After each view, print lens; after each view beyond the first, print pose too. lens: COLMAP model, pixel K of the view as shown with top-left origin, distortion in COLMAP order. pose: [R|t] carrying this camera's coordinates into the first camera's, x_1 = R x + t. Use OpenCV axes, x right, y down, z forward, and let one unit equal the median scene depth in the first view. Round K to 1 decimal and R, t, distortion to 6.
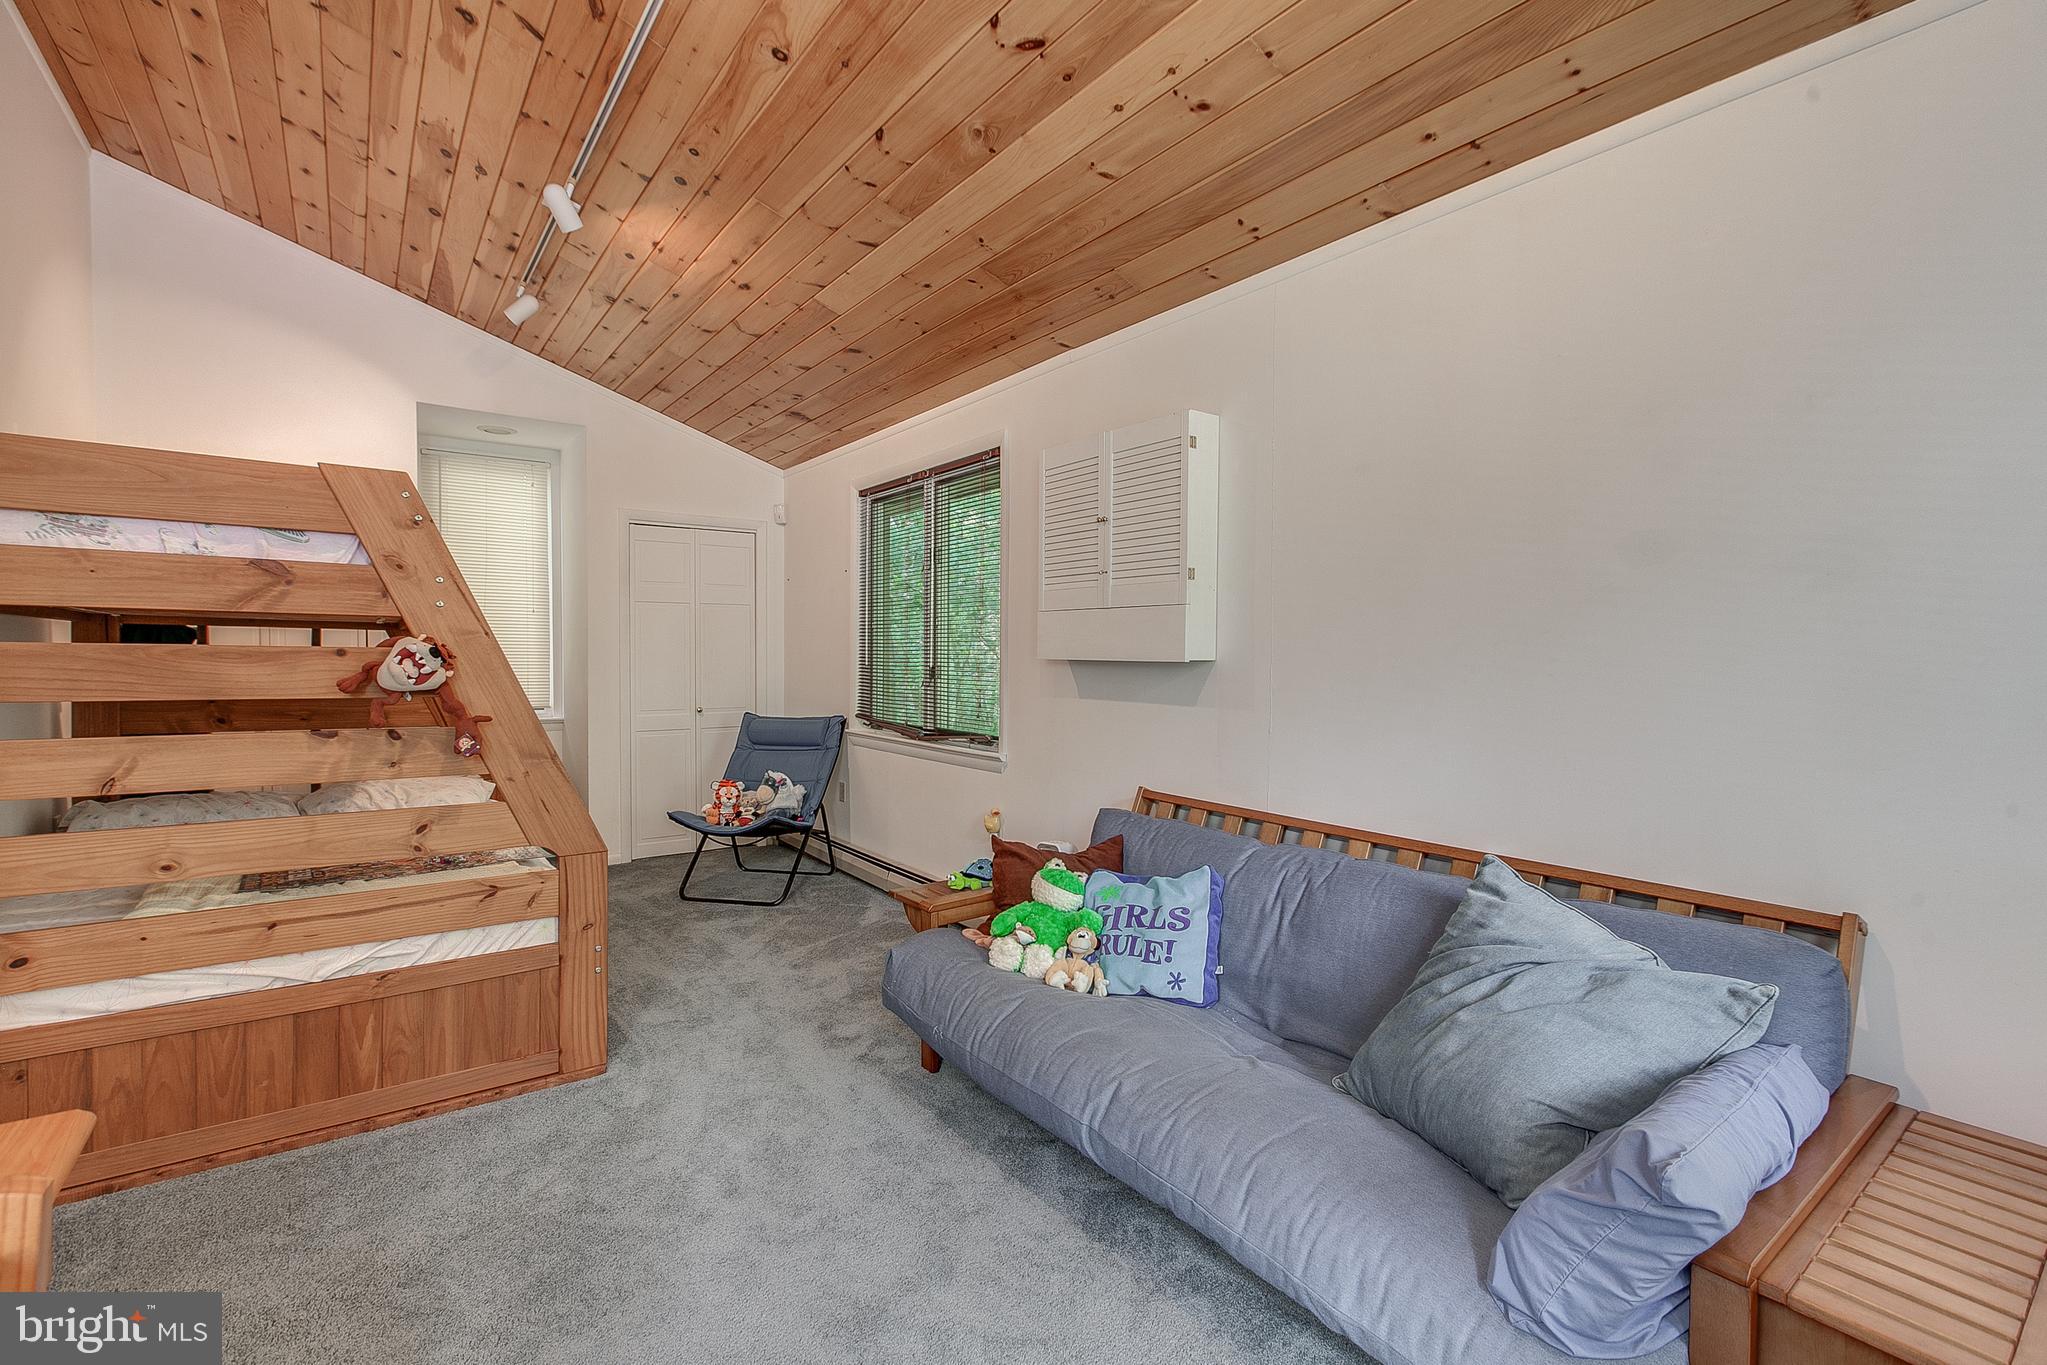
lens RADIAL K [[908.1, 0, 1016.4], [0, 908.1, 679.6], [0, 0, 1]] dist [-0.000389, -0.000547]
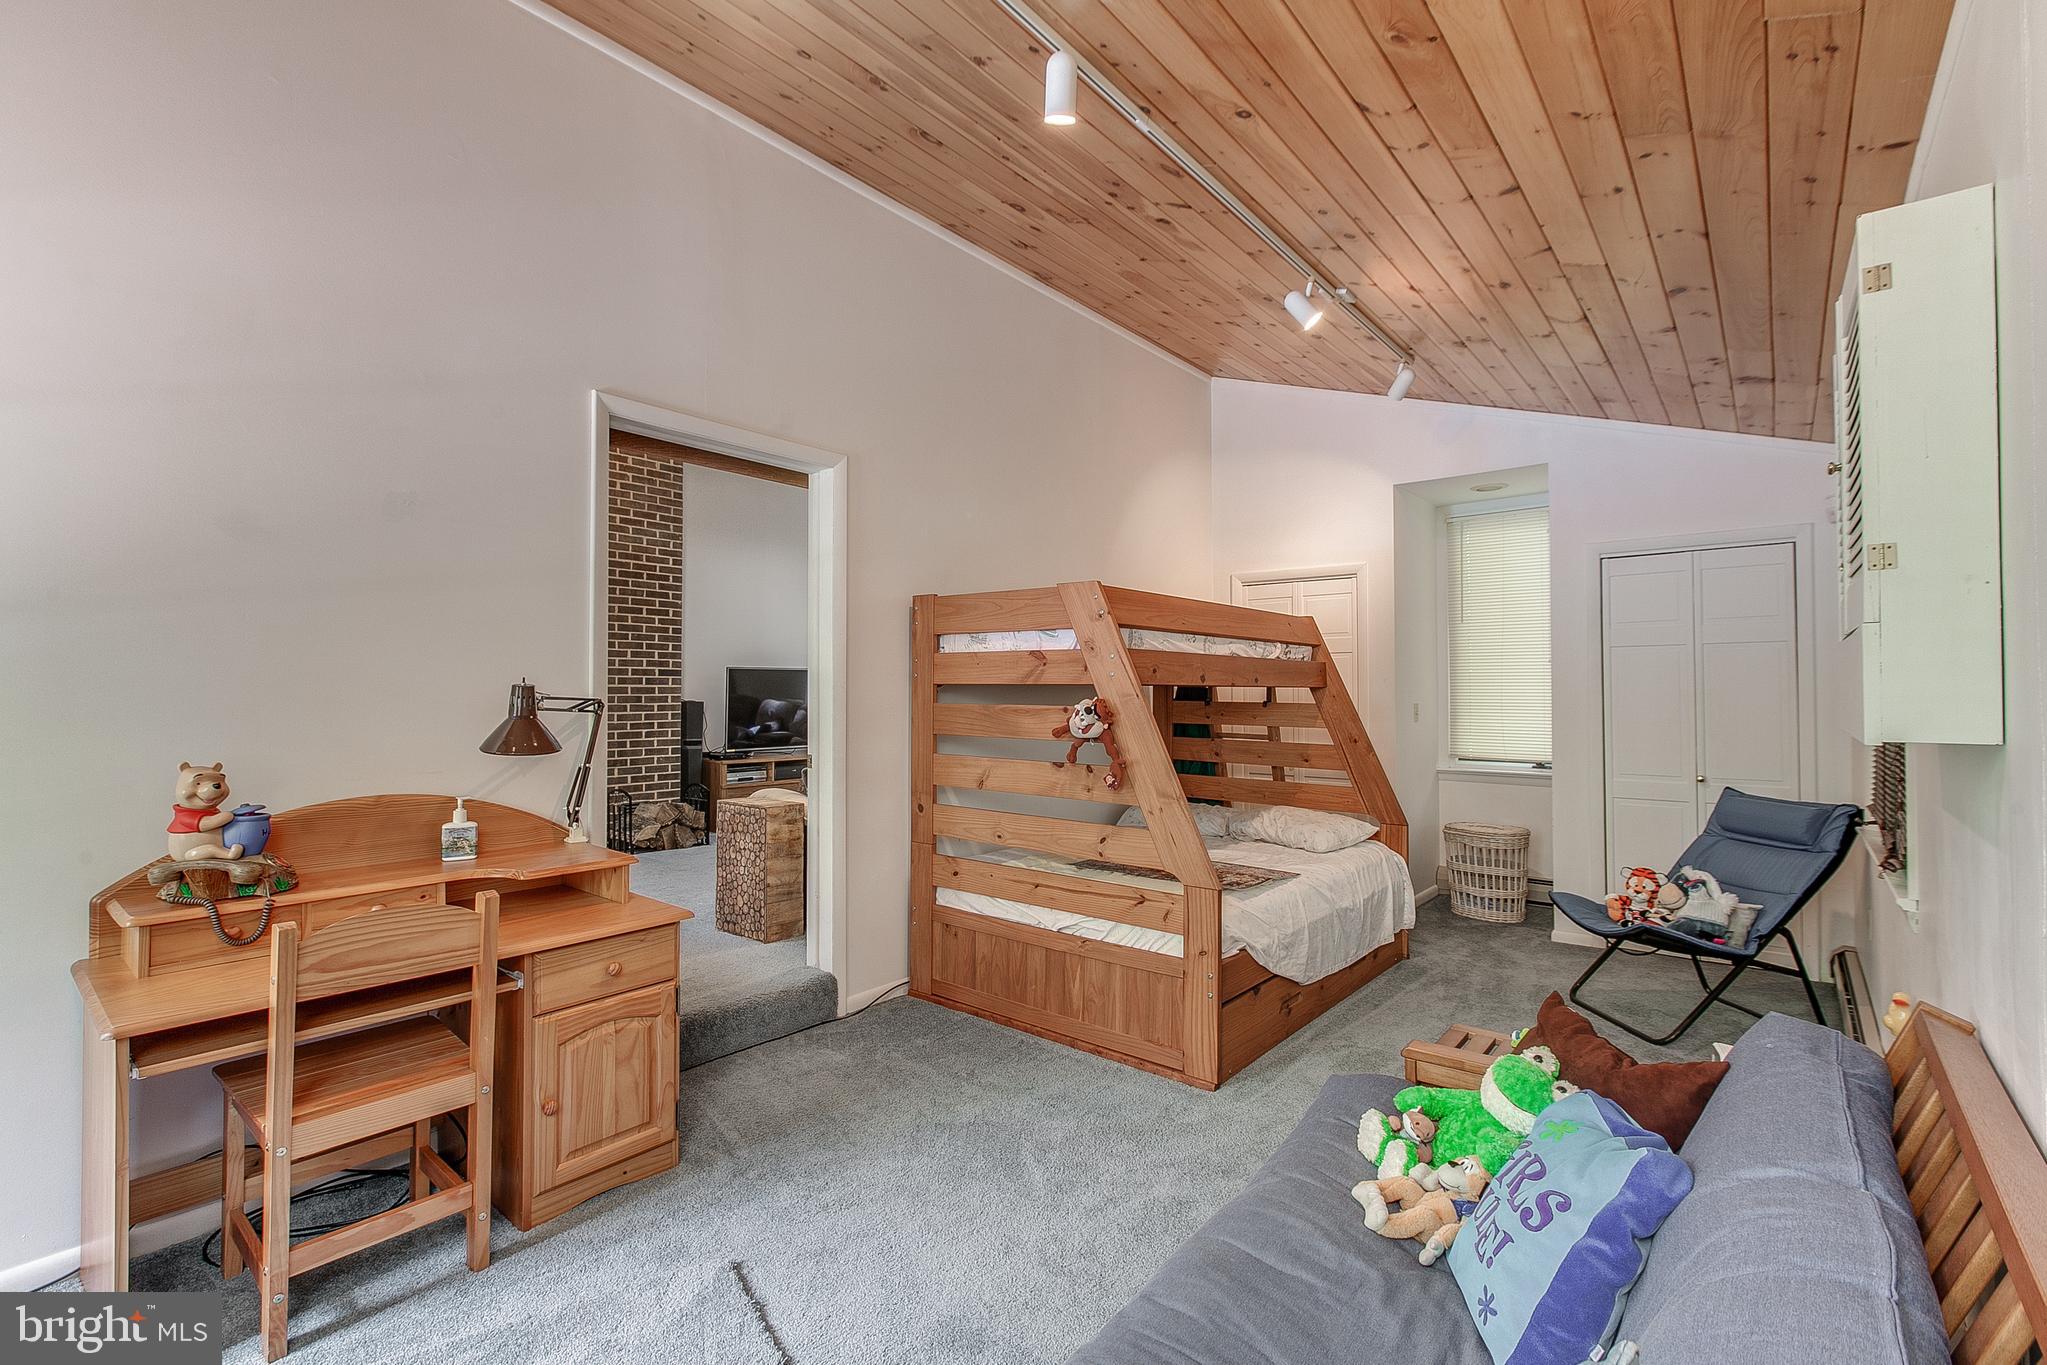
lens RADIAL K [[908.1, 0, 1016.4], [0, 908.1, 679.6], [0, 0, 1]] dist [-0.000389, -0.000547]
pose [[0.237545, -0.021869, -0.971130, 0.597131], [-0.027127, 0.999207, -0.029137, -0.029708], [0.970998, 0.033265, 0.236763, 0.510919]]
